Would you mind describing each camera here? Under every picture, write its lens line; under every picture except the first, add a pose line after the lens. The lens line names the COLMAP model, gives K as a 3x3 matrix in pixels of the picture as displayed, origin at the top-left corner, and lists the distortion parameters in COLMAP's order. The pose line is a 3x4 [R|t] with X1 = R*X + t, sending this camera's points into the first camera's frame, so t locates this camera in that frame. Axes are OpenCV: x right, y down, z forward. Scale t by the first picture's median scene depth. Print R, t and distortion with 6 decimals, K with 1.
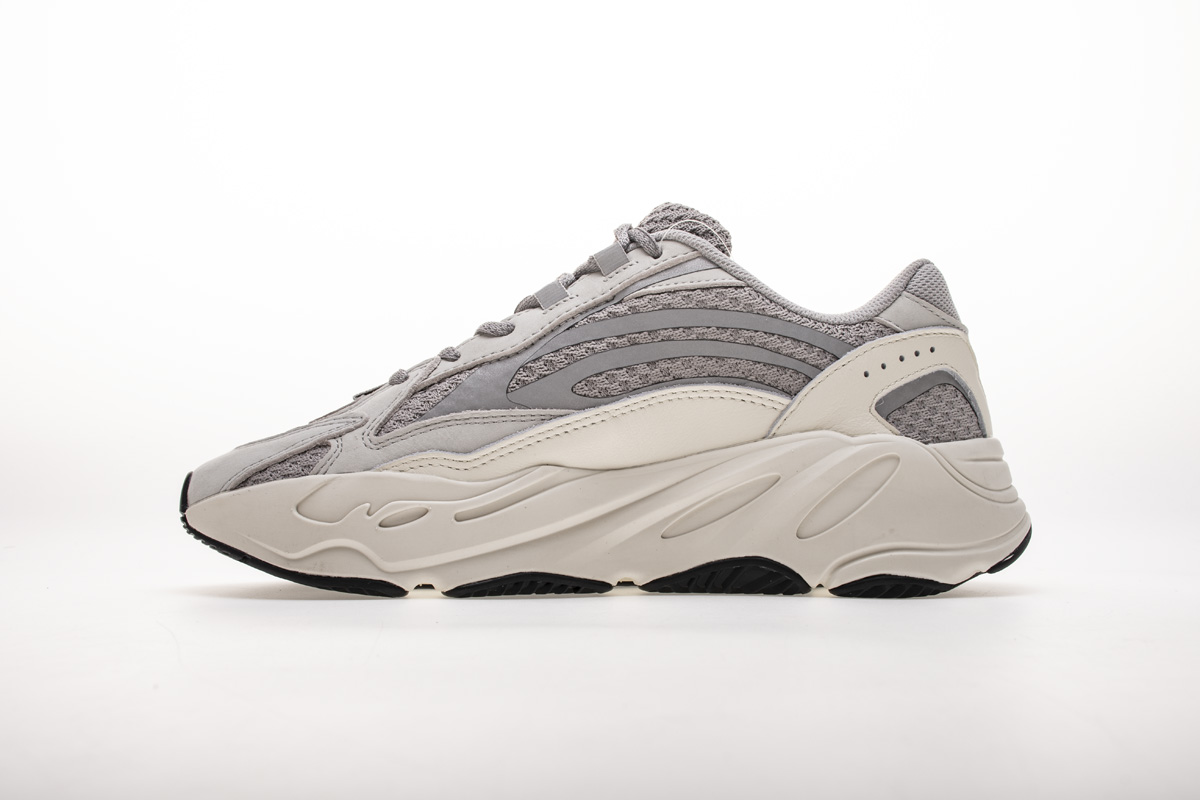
lens RADIAL K [[1601.4, 0, 598.9], [0, 1601.4, 403.3], [0, 0, 1]] dist [0.211762, 0.000000]
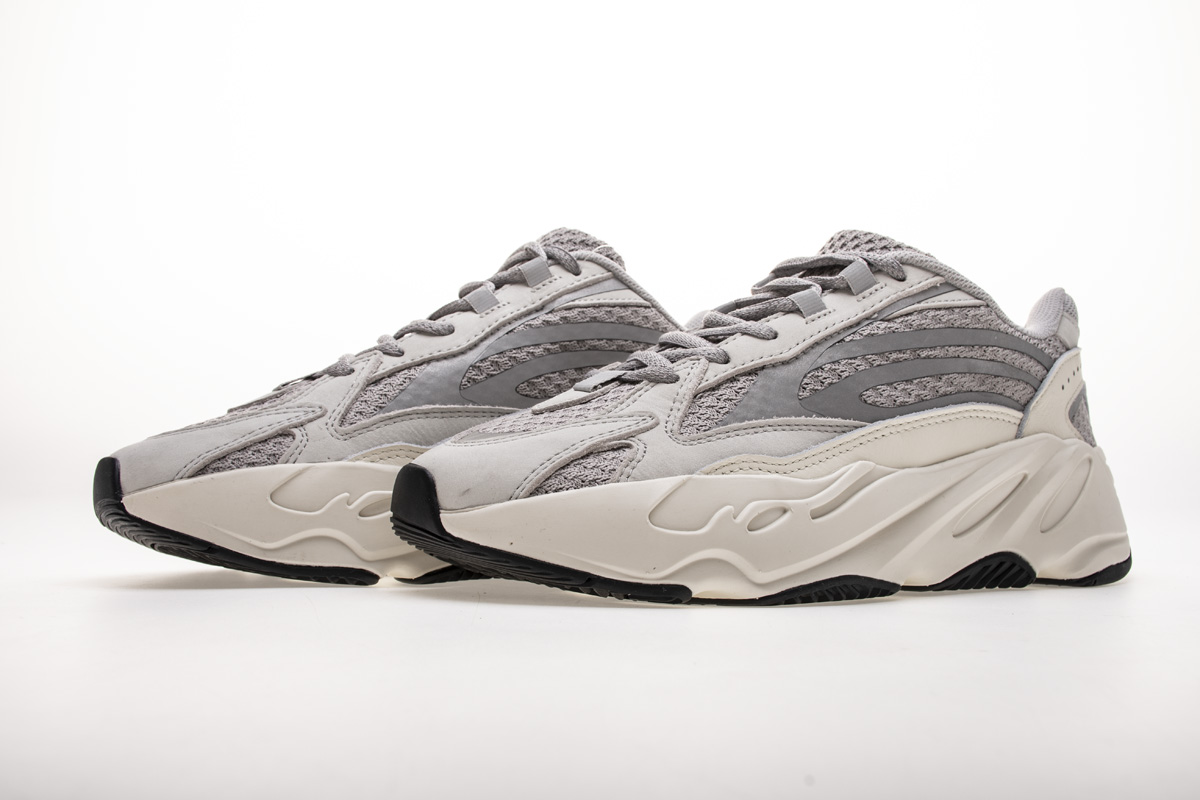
lens RADIAL K [[1165.7, 0, 607.5], [0, 1165.7, 448.5], [0, 0, 1]] dist [0.067094, 0.000000]
pose [[0.891722, 0.021619, 0.452068, -0.319027], [-0.040144, 0.998700, 0.031425, 0.004187], [-0.450801, -0.046170, 0.891430, 0.262429]]
